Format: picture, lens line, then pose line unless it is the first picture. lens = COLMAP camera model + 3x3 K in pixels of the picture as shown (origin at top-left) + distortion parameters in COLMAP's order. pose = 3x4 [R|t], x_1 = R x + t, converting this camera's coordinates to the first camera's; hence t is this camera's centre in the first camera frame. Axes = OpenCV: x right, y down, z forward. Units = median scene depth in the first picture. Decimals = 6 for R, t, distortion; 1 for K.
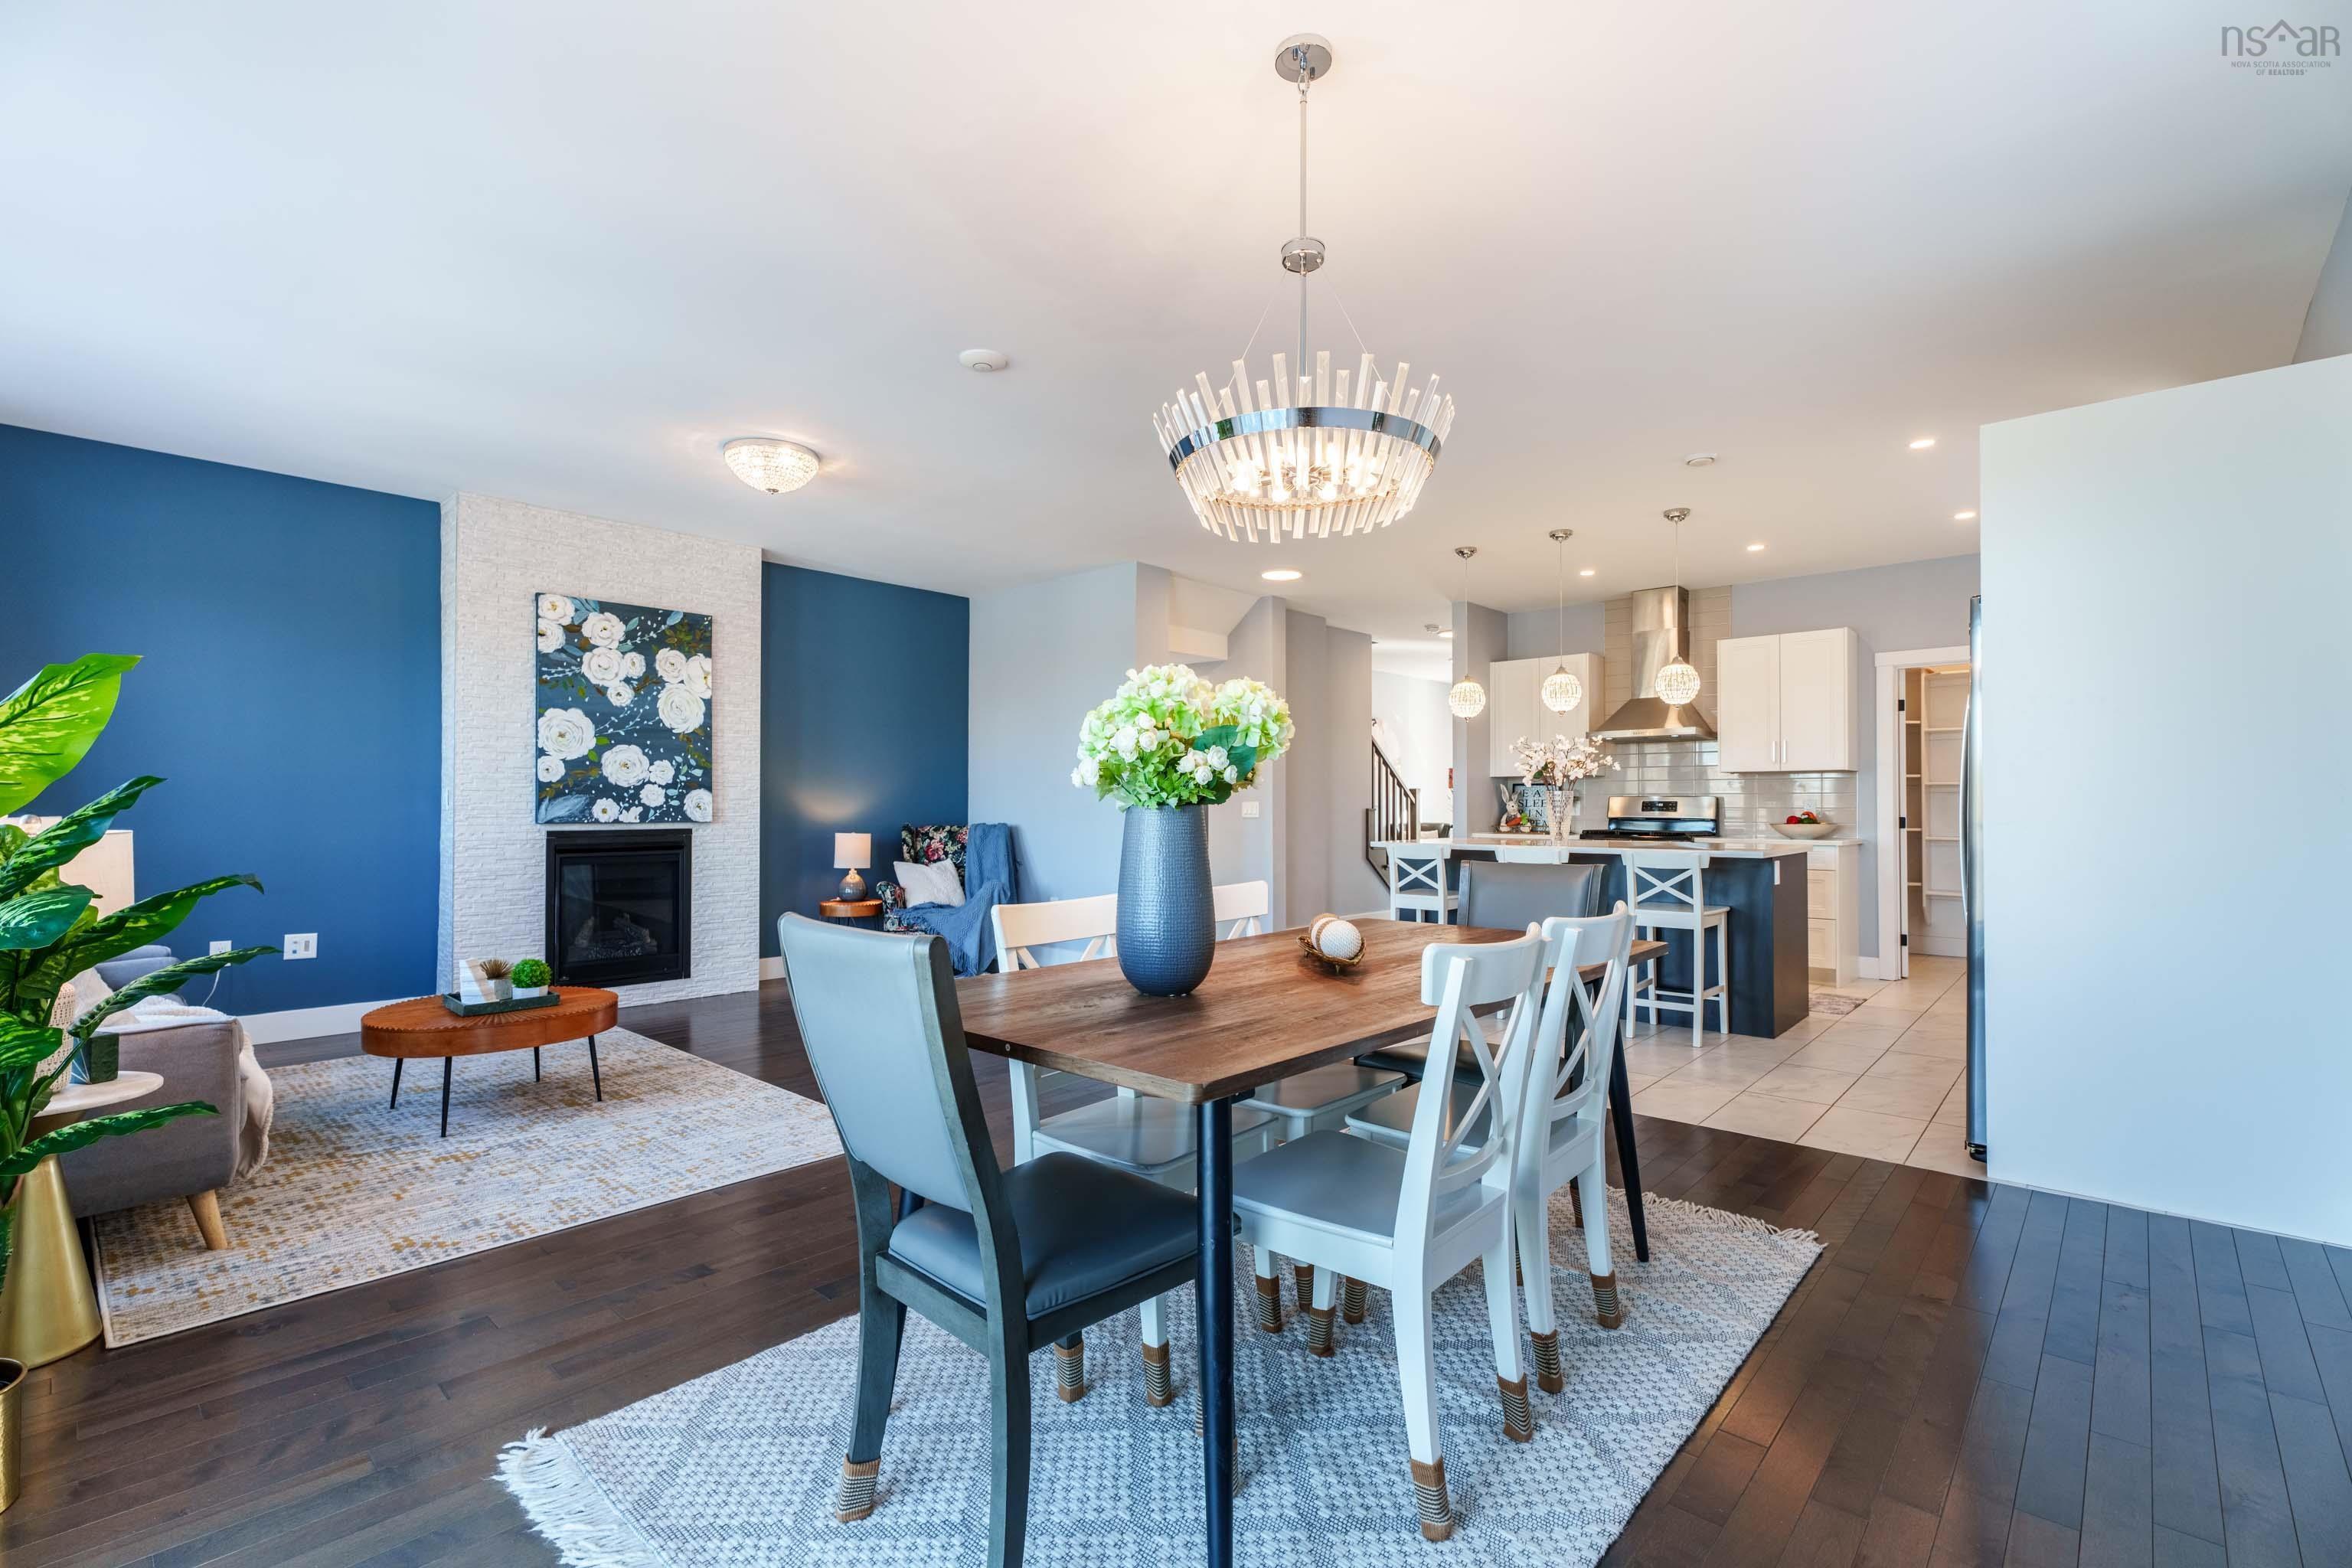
lens RADIAL K [[1055.8, 0, 1165.4], [0, 1055.8, 790.5], [0, 0, 1]] dist [-0.001270, 0.001088]
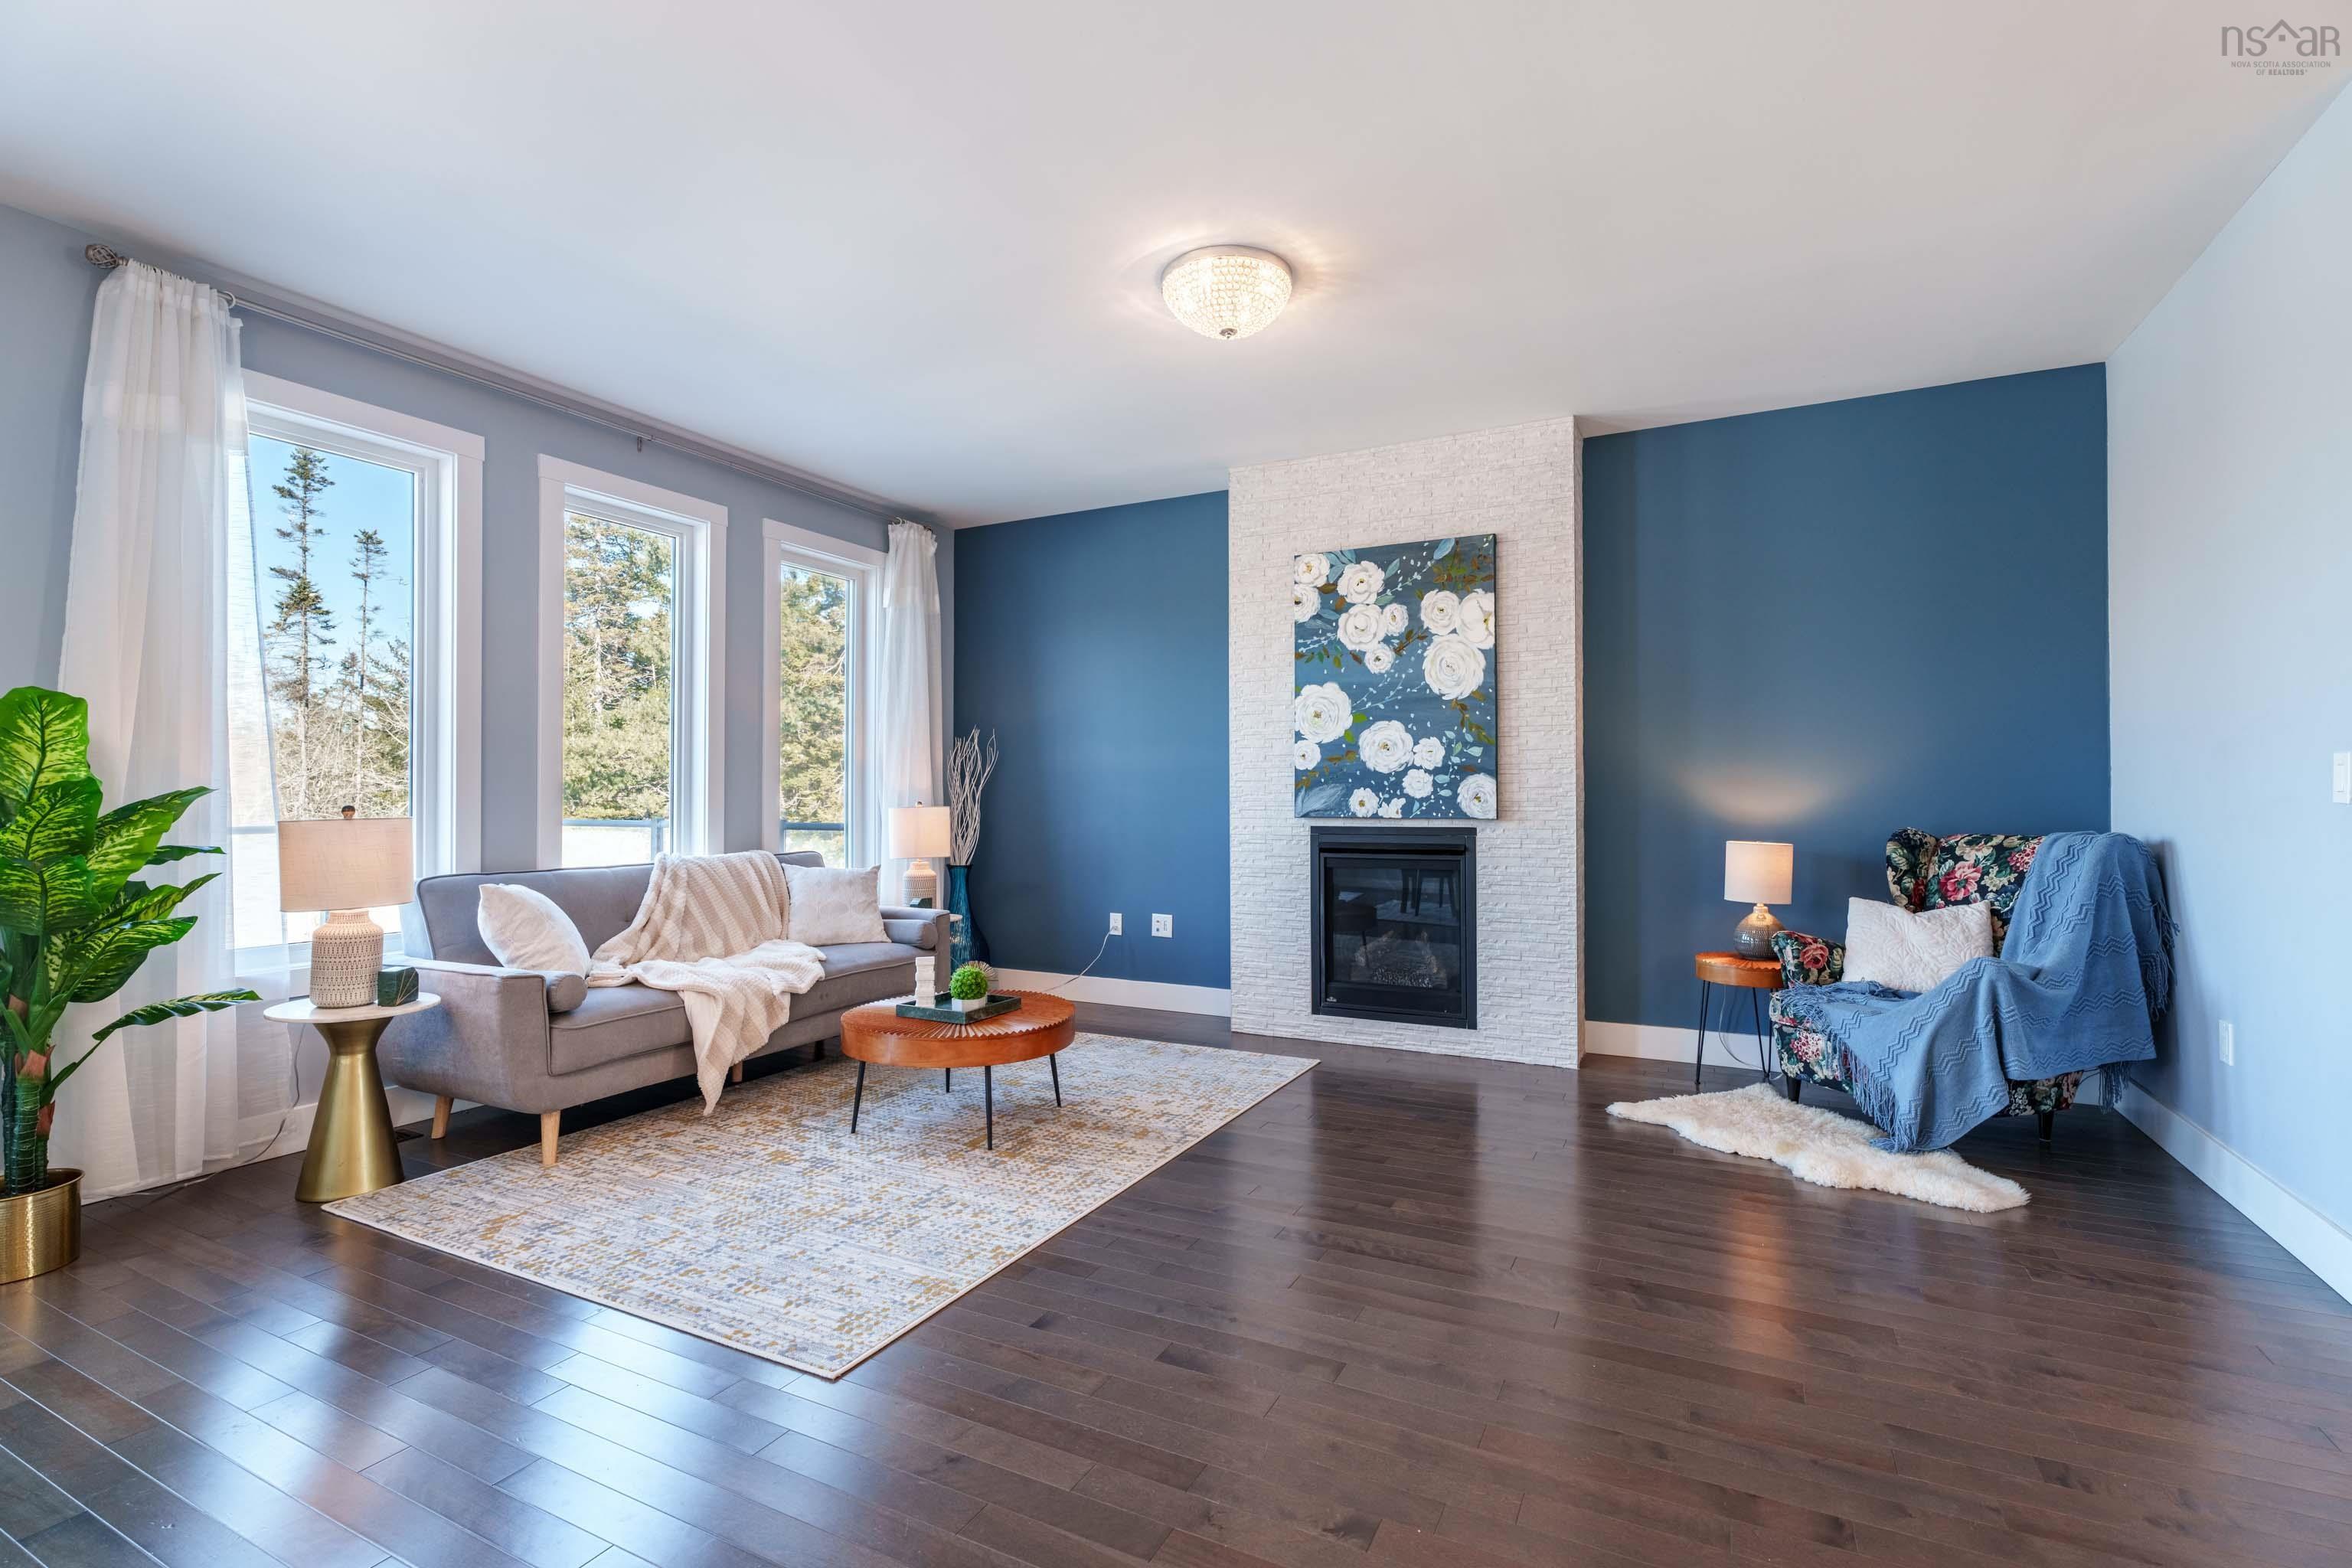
lens RADIAL K [[1055.8, 0, 1183.2], [0, 1055.8, 789.2], [0, 0, 1]] dist [-0.001270, 0.001088]
pose [[0.275999, -0.010016, -0.961106, 0.217861], [0.016064, 0.999854, -0.005807, 0.010921], [0.961024, -0.013837, 0.276119, 0.635552]]
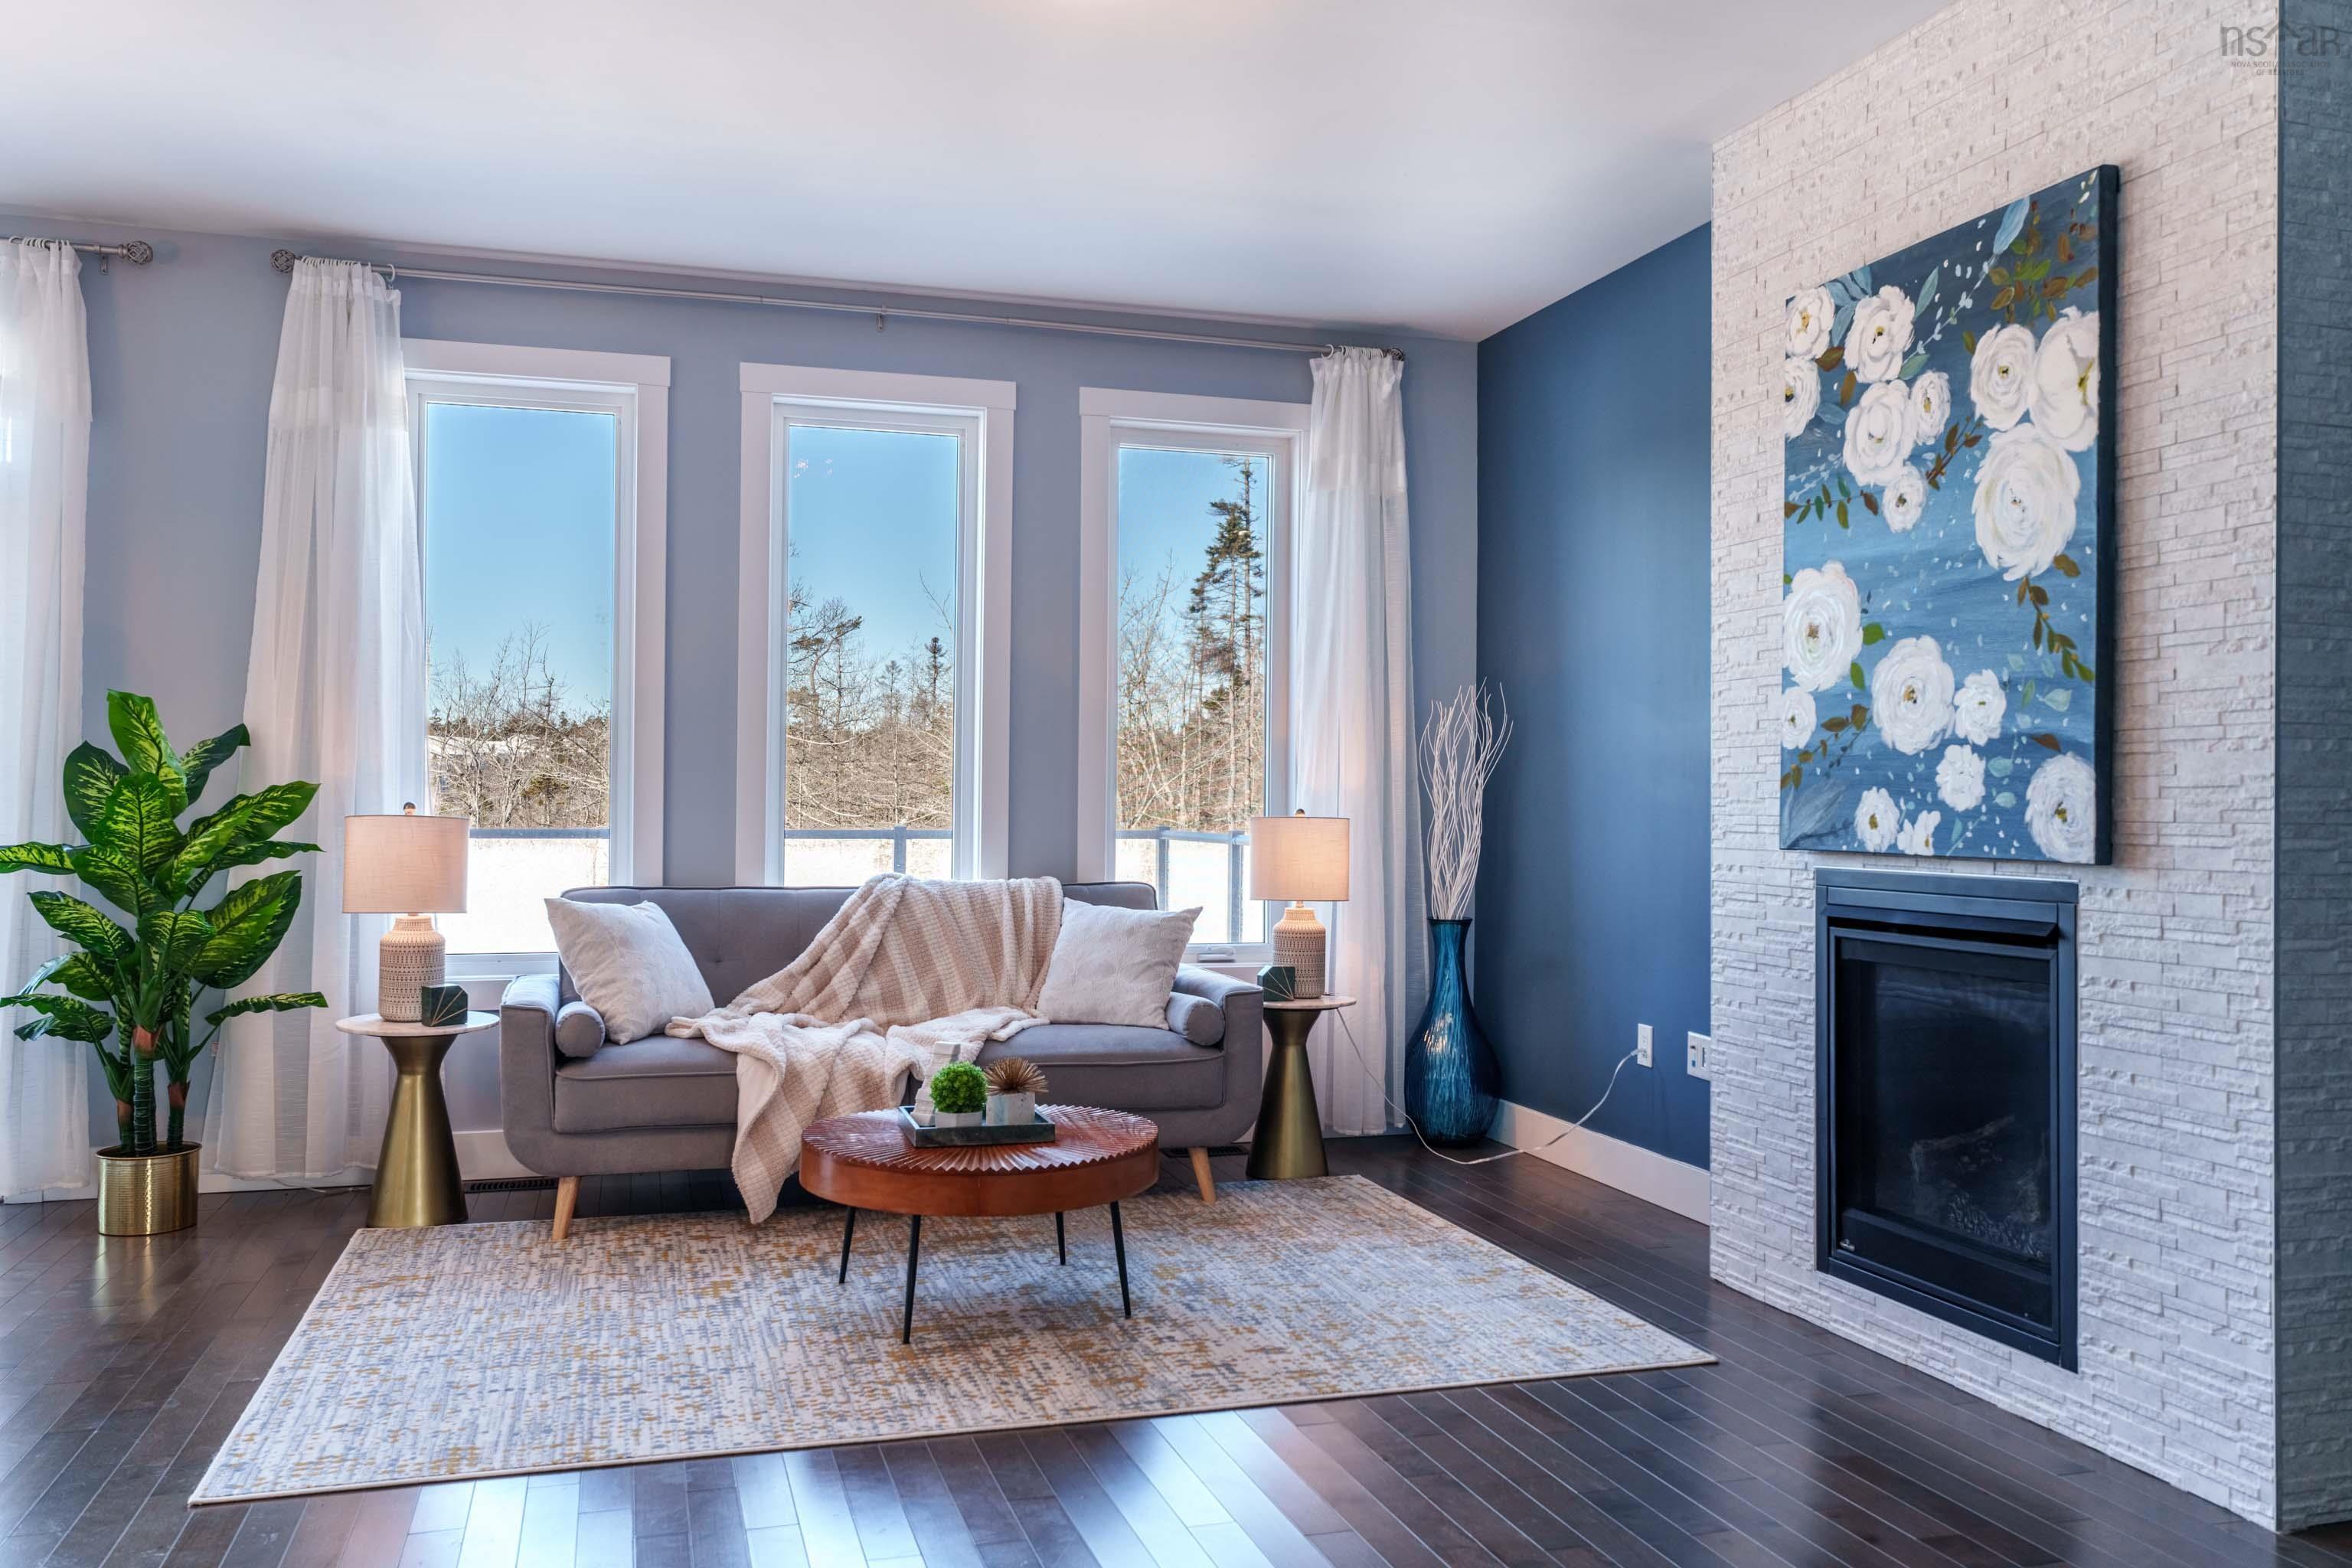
lens RADIAL K [[1832.4, 0, 1176.6], [0, 1832.4, 786.7], [0, 0, 1]] dist [-0.008546, 0.020315]
pose [[-0.494170, -0.012278, -0.869279, 0.150348], [0.003006, 0.999870, -0.015831, 0.016417], [0.869360, -0.010436, -0.494069, 1.098301]]
